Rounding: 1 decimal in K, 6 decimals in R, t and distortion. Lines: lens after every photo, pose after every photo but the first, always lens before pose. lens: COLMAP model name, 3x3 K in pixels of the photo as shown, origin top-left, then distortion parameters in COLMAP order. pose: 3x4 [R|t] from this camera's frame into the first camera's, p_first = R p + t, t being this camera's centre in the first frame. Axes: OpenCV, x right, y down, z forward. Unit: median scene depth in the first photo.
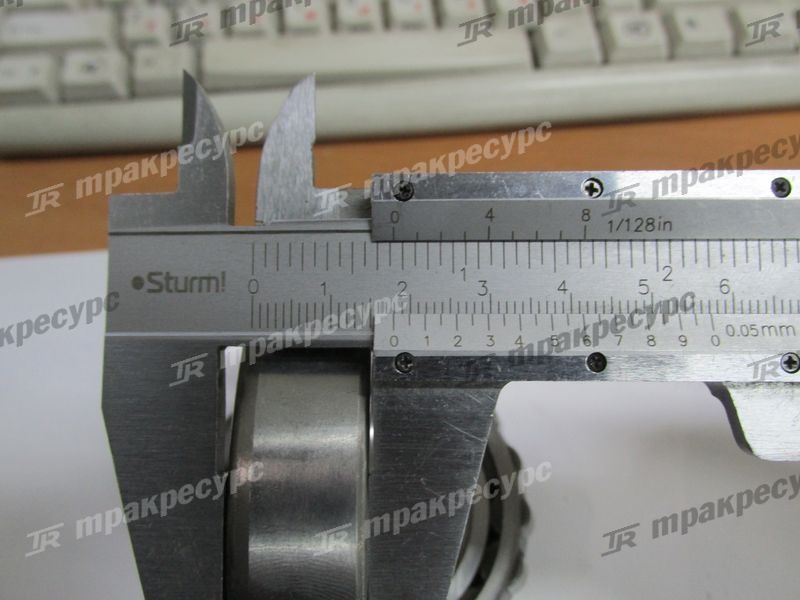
lens RADIAL K [[660.1, 0, 400.0], [0, 660.1, 300.0], [0, 0, 1]] dist [-0.044998, -0.006969]
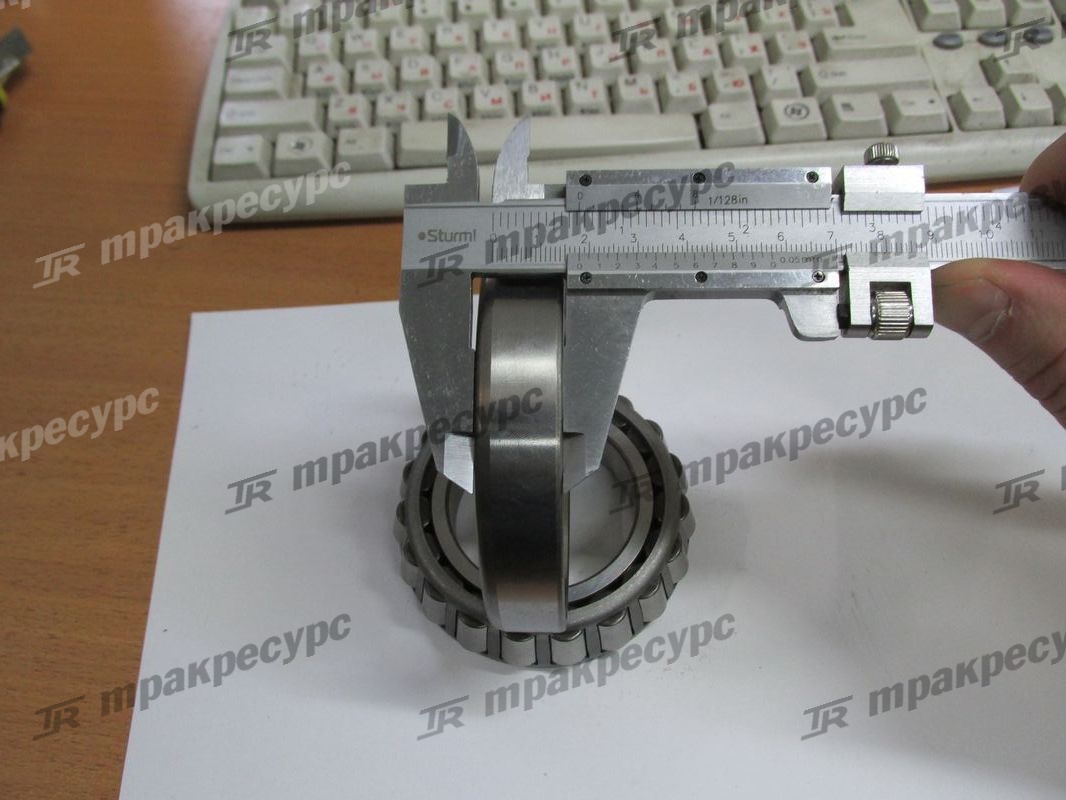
lens RADIAL K [[853.5, 0, 533.0], [0, 853.5, 400.0], [0, 0, 1]] dist [-0.142555, 0.193960]
pose [[0.998995, 0.010415, -0.043593, -0.025576], [-0.014360, 0.995731, -0.091182, 0.538779], [0.042457, 0.091716, 0.994880, -0.996418]]
